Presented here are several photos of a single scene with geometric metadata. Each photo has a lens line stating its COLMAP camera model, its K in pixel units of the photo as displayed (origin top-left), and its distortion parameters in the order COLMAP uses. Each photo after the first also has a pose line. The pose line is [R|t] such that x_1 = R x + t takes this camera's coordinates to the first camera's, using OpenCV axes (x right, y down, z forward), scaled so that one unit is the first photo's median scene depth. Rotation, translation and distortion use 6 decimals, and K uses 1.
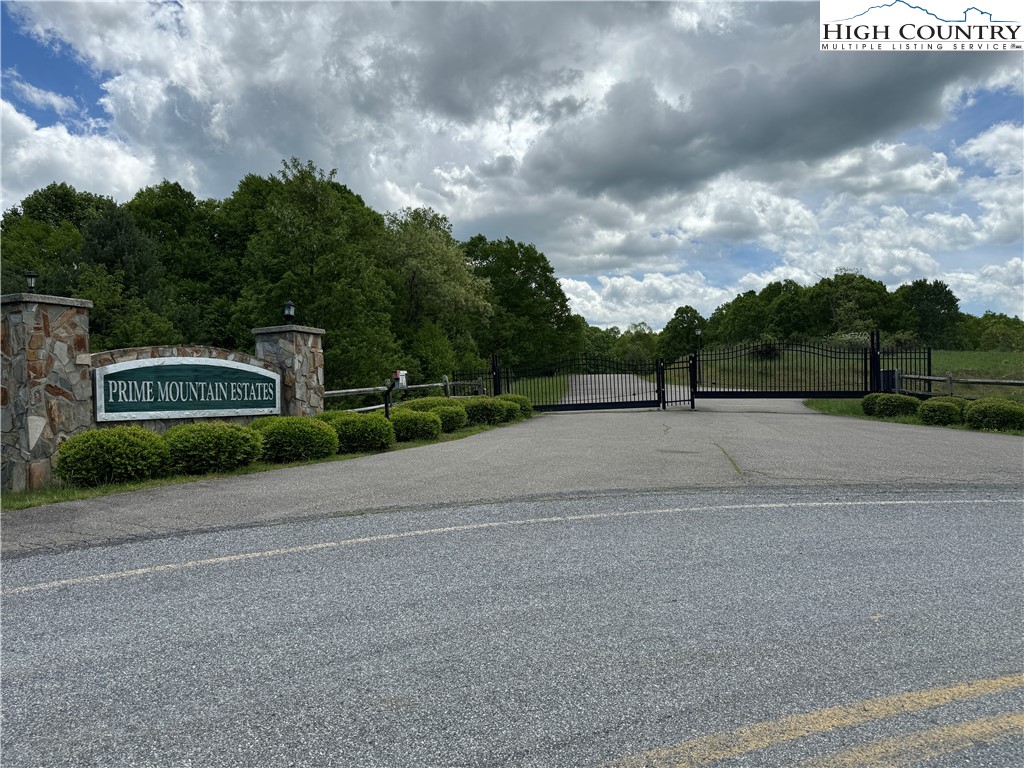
lens RADIAL K [[698.4, 0, 509.3], [0, 698.4, 383.1], [0, 0, 1]] dist [0.041141, -0.099754]
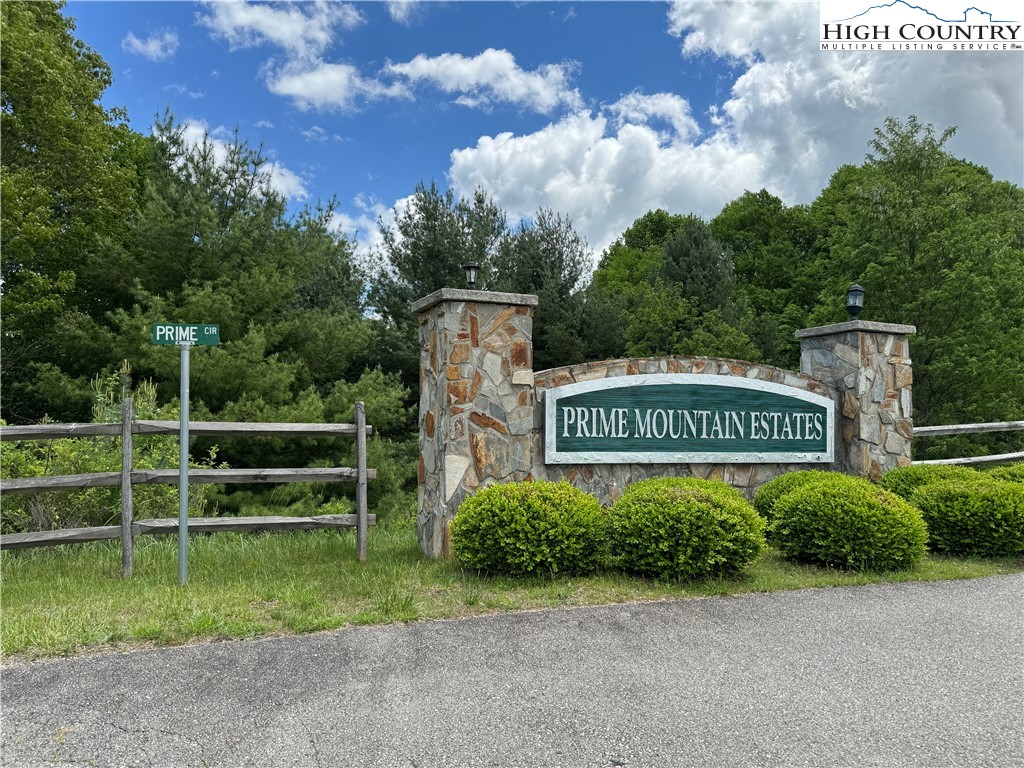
lens RADIAL K [[698.4, 0, 509.3], [0, 698.4, 383.1], [0, 0, 1]] dist [0.041141, -0.099754]
pose [[0.688933, 0.004110, -0.724814, -0.087159], [-0.020118, 0.999707, -0.013453, -0.015795], [0.724546, 0.023850, 0.688814, 0.431521]]
